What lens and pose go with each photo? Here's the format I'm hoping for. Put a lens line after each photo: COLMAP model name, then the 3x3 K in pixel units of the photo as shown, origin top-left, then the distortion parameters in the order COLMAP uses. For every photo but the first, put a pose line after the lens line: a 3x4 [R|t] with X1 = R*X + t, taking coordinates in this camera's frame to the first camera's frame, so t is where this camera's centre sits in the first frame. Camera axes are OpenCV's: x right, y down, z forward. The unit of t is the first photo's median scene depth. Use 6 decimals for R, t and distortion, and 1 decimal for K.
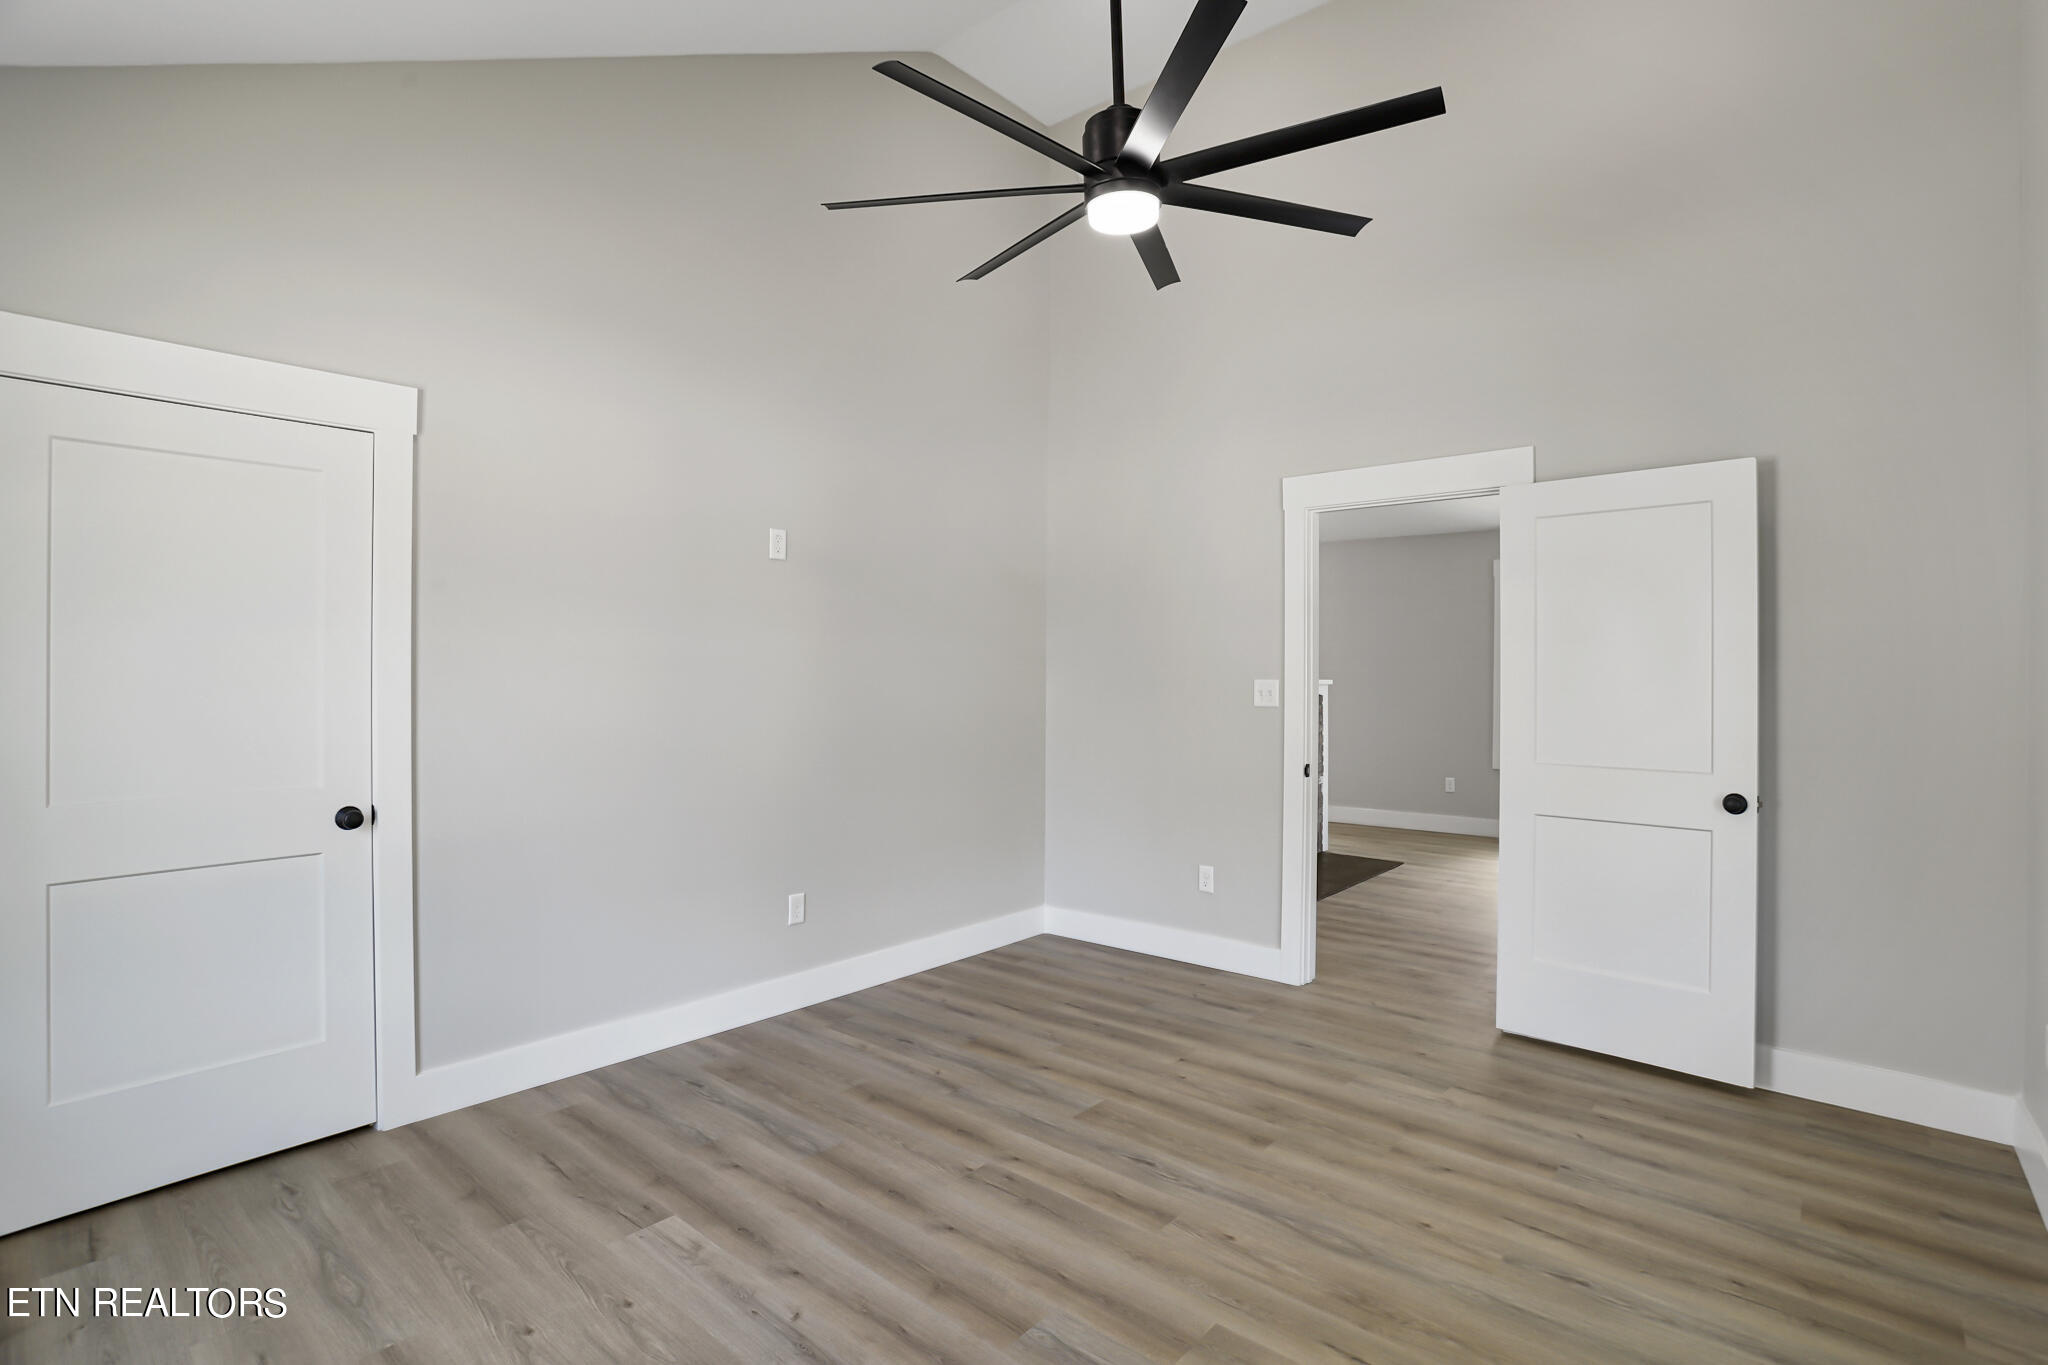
lens RADIAL K [[991.8, 0, 1039.7], [0, 991.8, 669.3], [0, 0, 1]] dist [-0.059425, 0.022871]
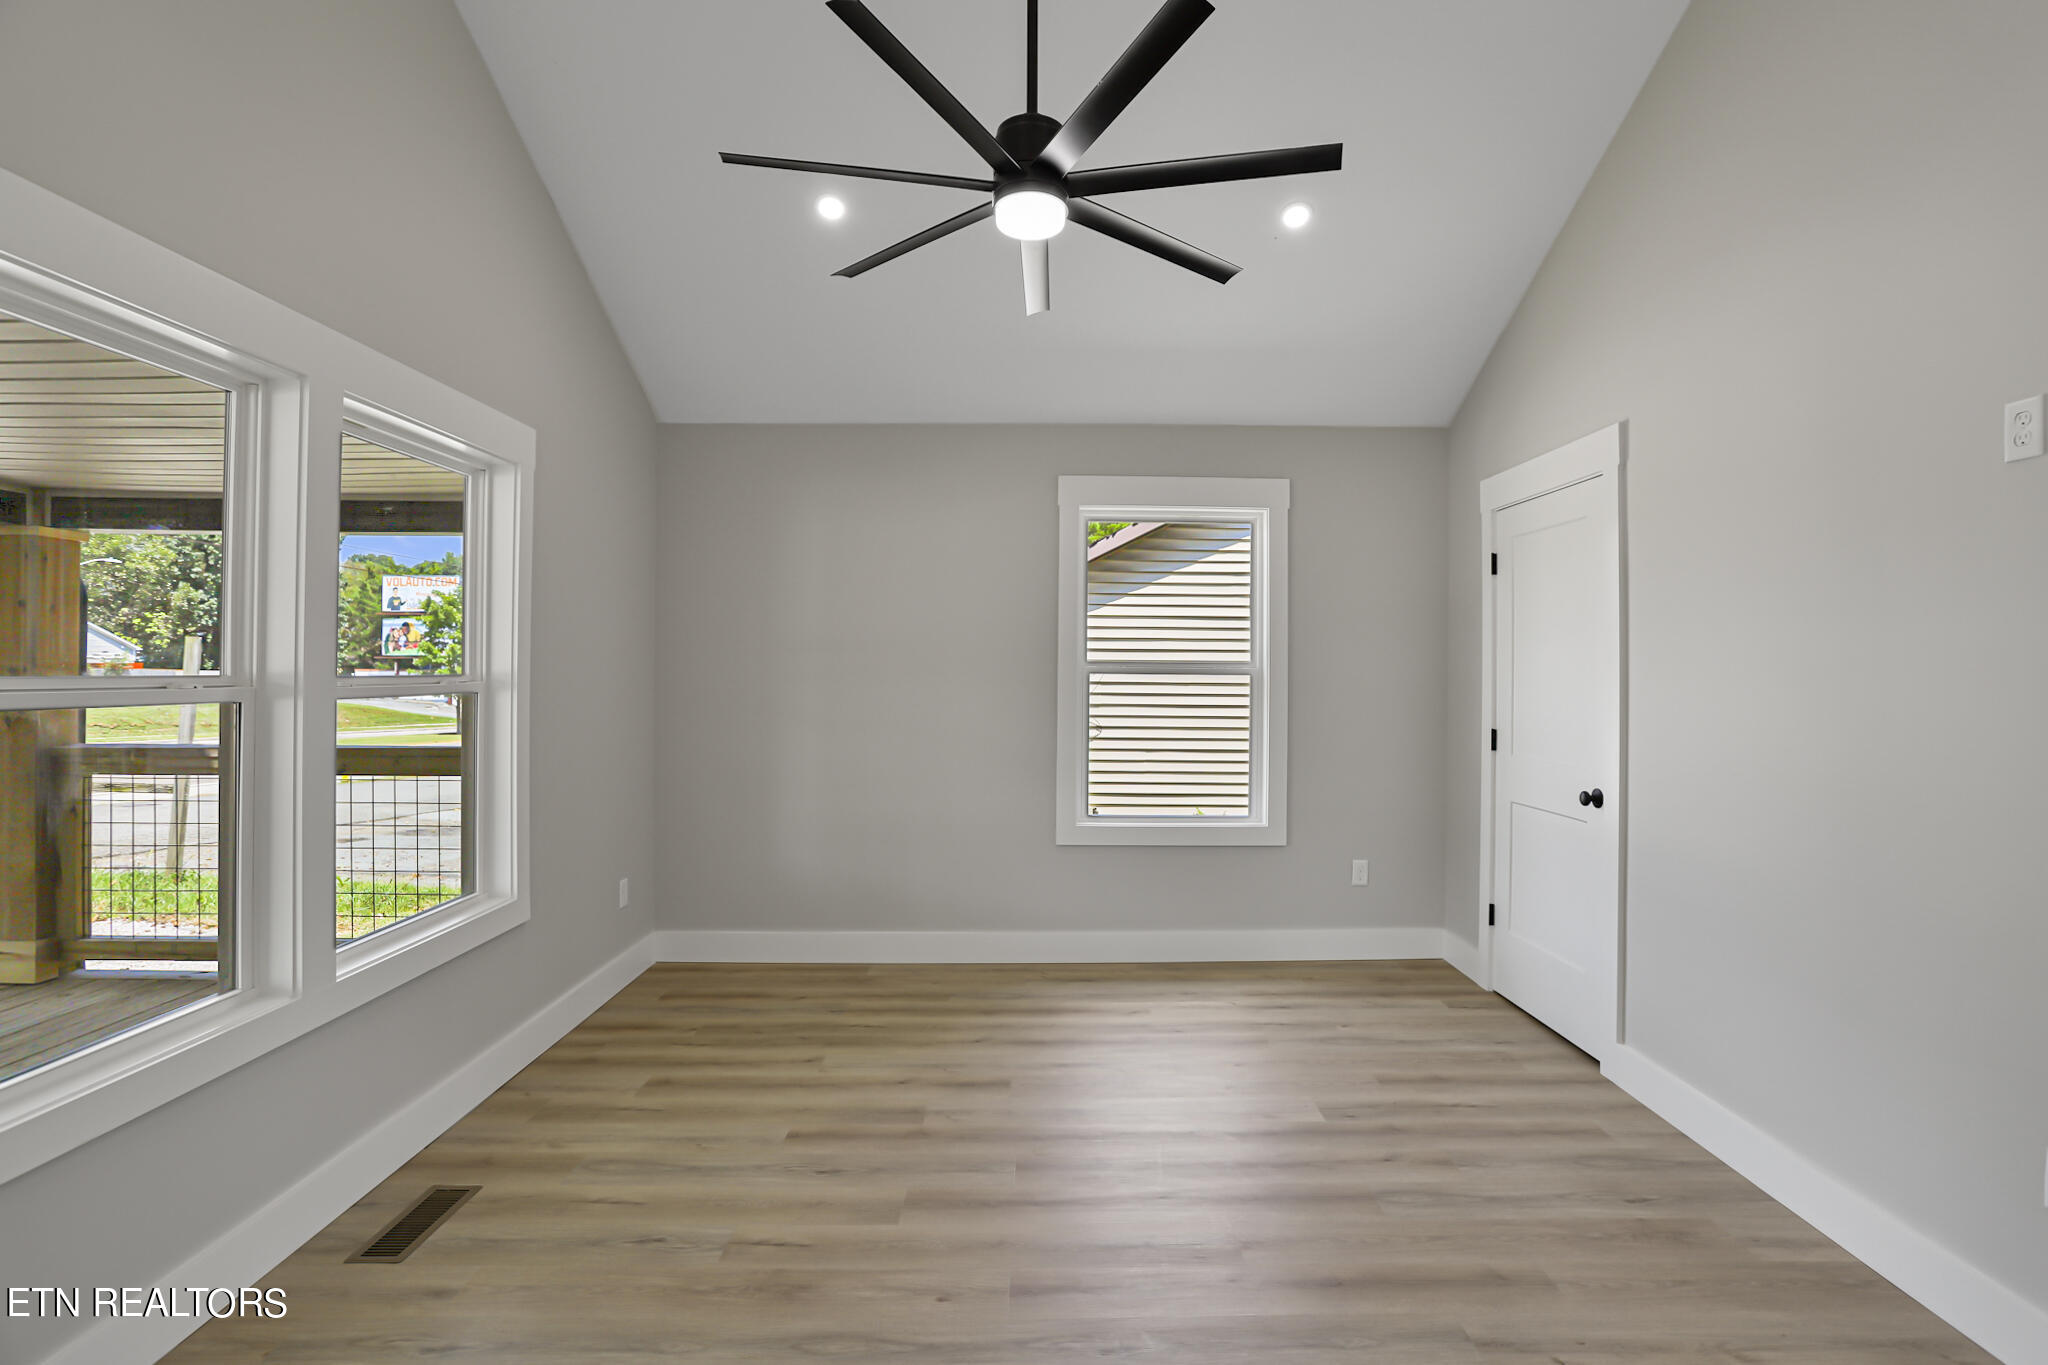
lens RADIAL K [[991.8, 0, 1022.7], [0, 991.8, 639.2], [0, 0, 1]] dist [-0.059425, 0.022871]
pose [[-0.764866, -0.023678, -0.643754, 0.593208], [-0.008835, 0.999616, -0.026270, -0.002814], [0.644128, -0.014406, -0.764782, 1.416279]]
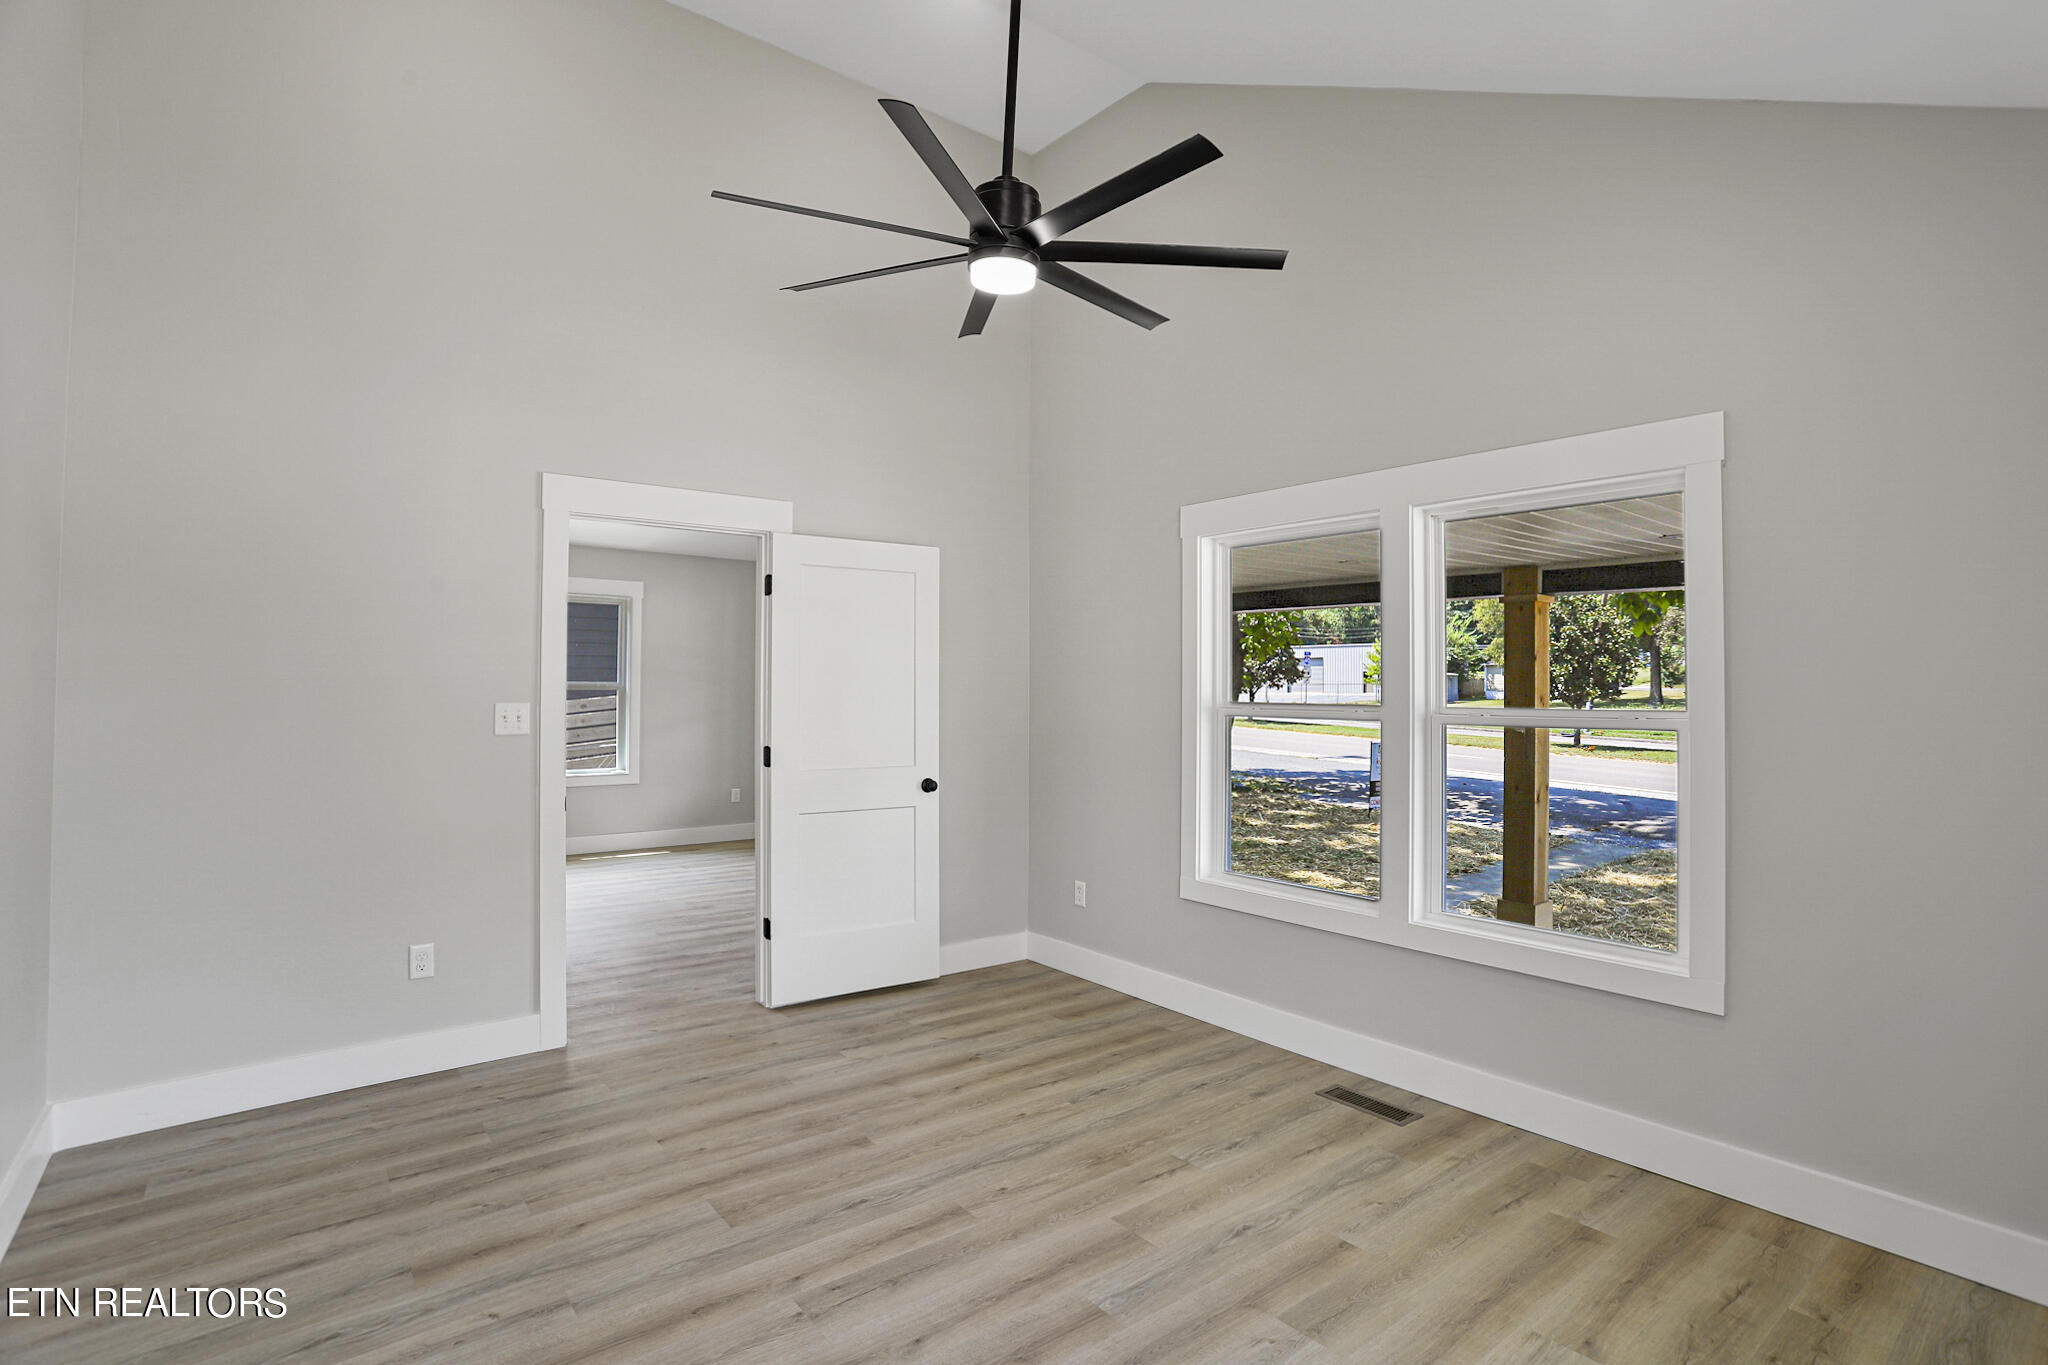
lens RADIAL K [[991.8, 0, 1030.1], [0, 991.8, 666.2], [0, 0, 1]] dist [-0.059425, 0.022871]
pose [[0.193155, 0.024492, 0.980863, -0.764381], [-0.002462, 0.999697, -0.024477, -0.002268], [-0.981165, 0.002313, 0.193156, 0.605844]]
